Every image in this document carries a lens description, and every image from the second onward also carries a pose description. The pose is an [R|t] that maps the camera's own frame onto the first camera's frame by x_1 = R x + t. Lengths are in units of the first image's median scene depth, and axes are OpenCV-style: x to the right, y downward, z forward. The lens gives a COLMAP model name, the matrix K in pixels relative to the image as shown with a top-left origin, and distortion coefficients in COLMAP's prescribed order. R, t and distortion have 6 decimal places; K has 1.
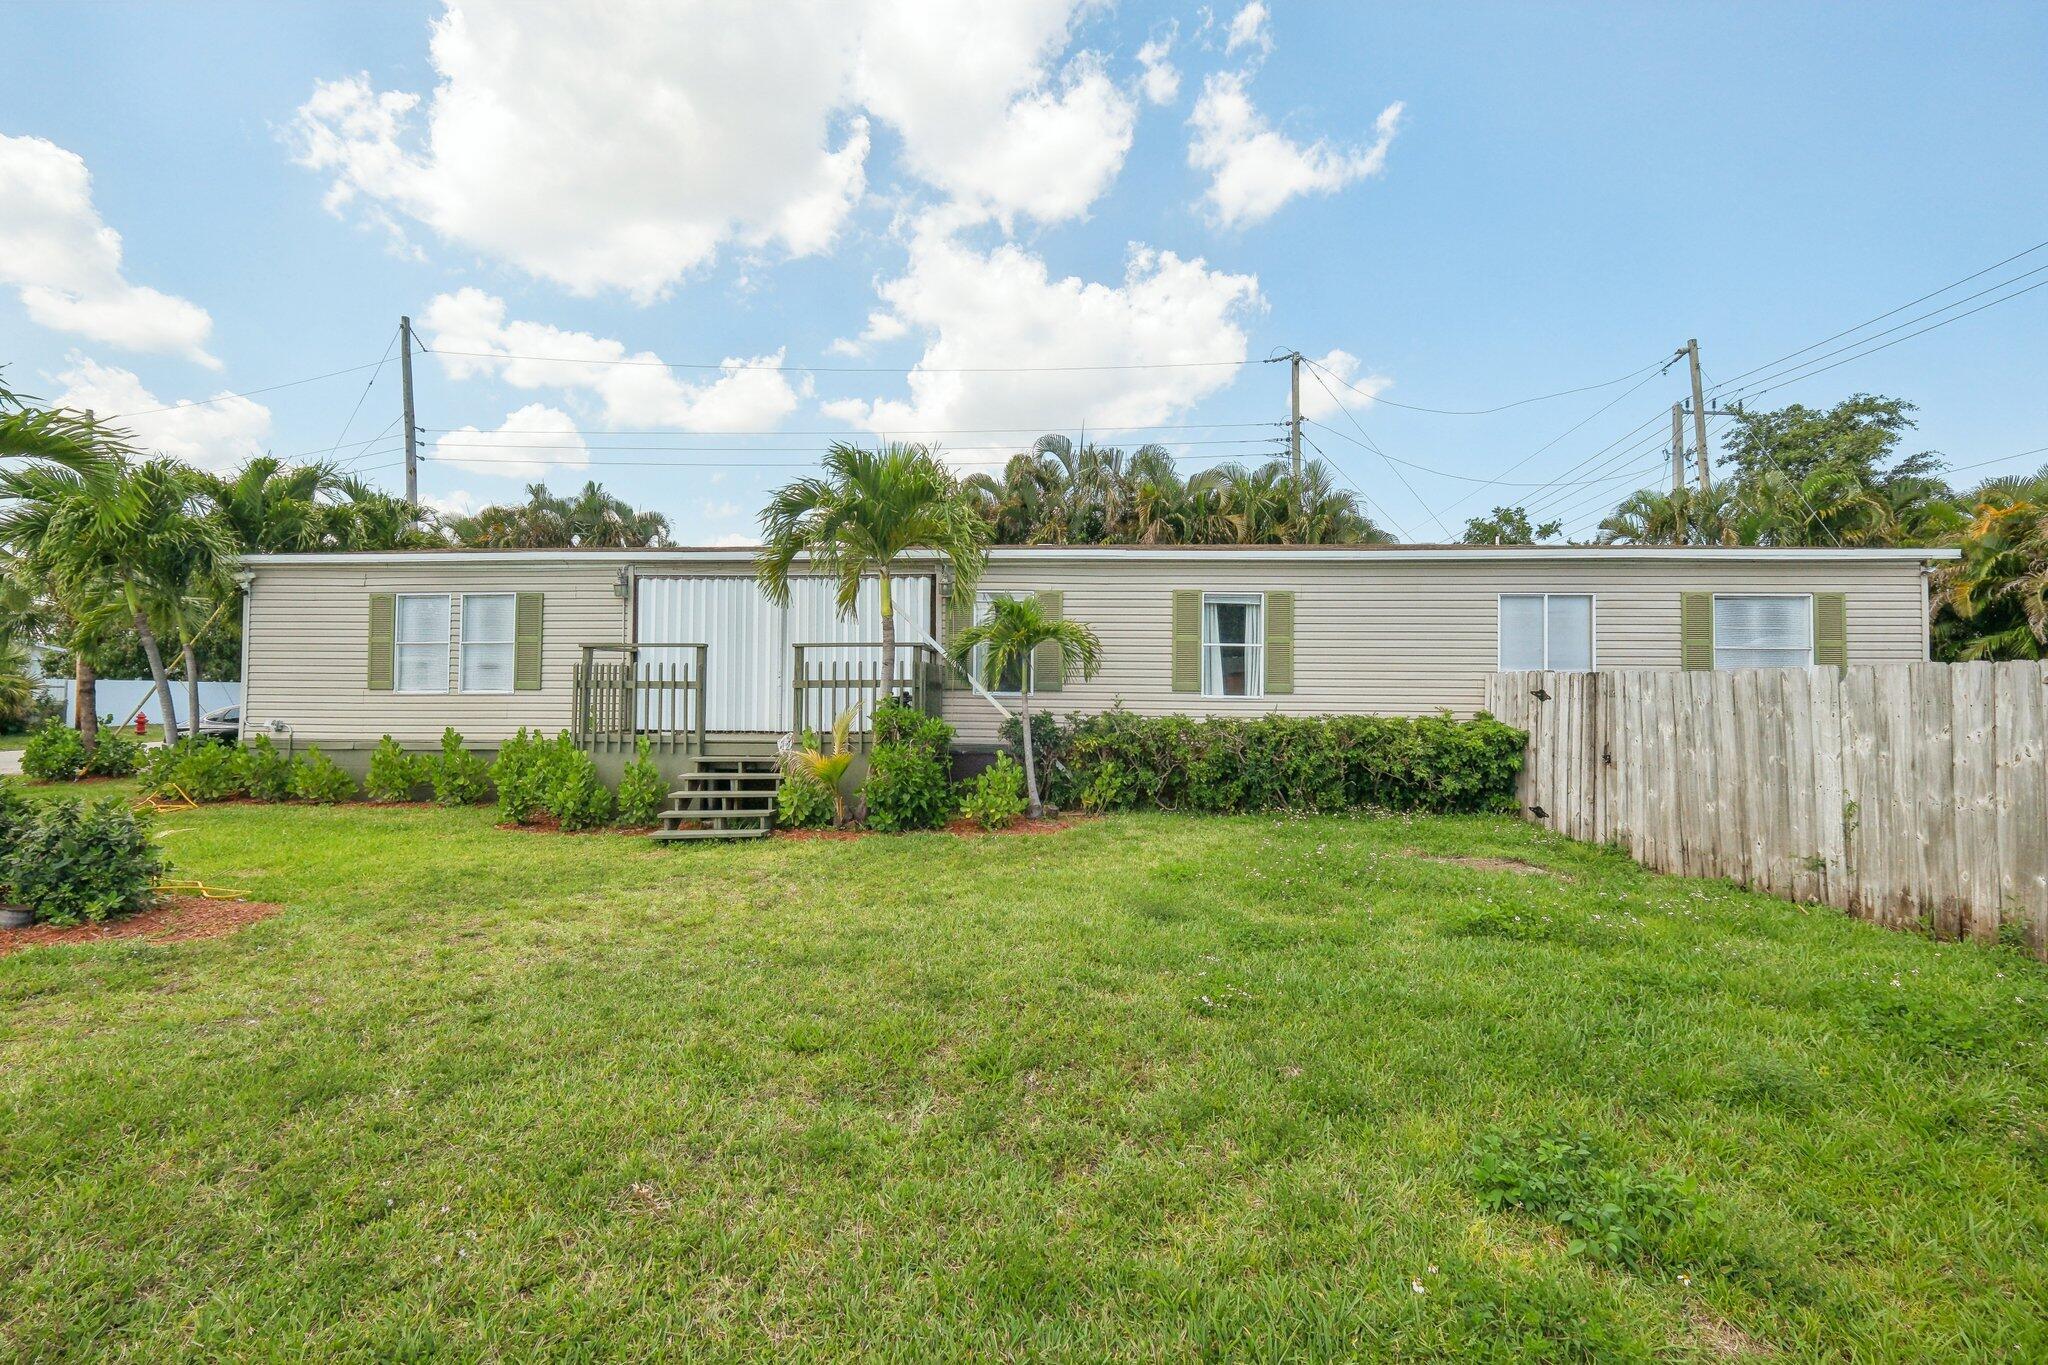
lens RADIAL K [[914.6, 0, 1018.9], [0, 914.6, 679.0], [0, 0, 1]] dist [-0.009496, 0.000891]
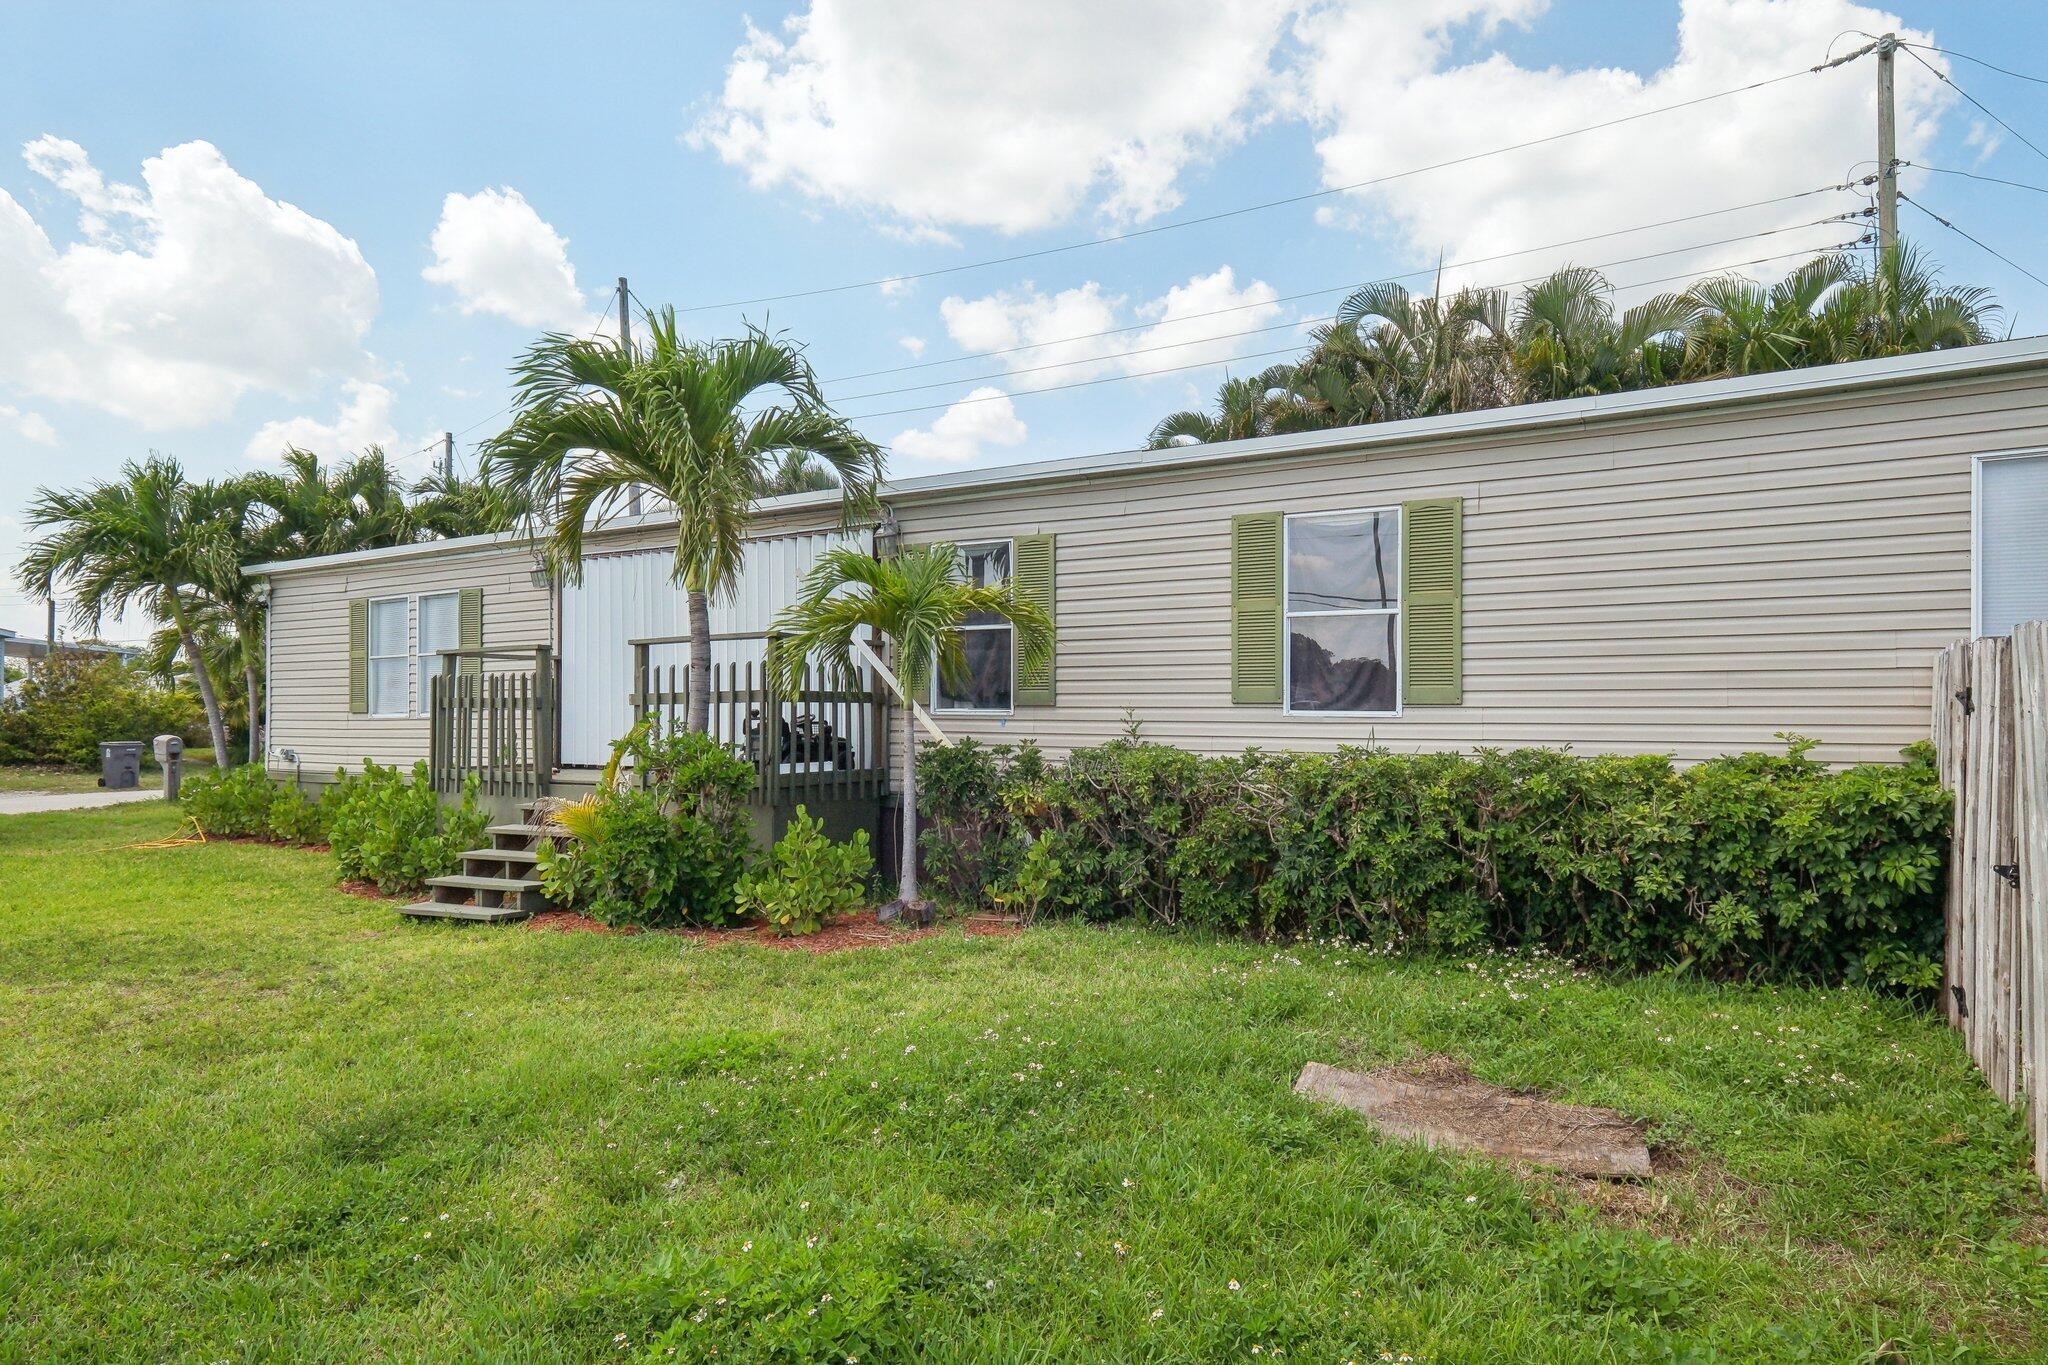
lens RADIAL K [[1256.1, 0, 1020.8], [0, 1256.1, 699.4], [0, 0, 1]] dist [0.007348, 0.001183]
pose [[0.870972, -0.013196, -0.491156, 0.423899], [0.012106, 0.999912, -0.005398, 0.012981], [0.491184, -0.001245, 0.871055, 0.295541]]
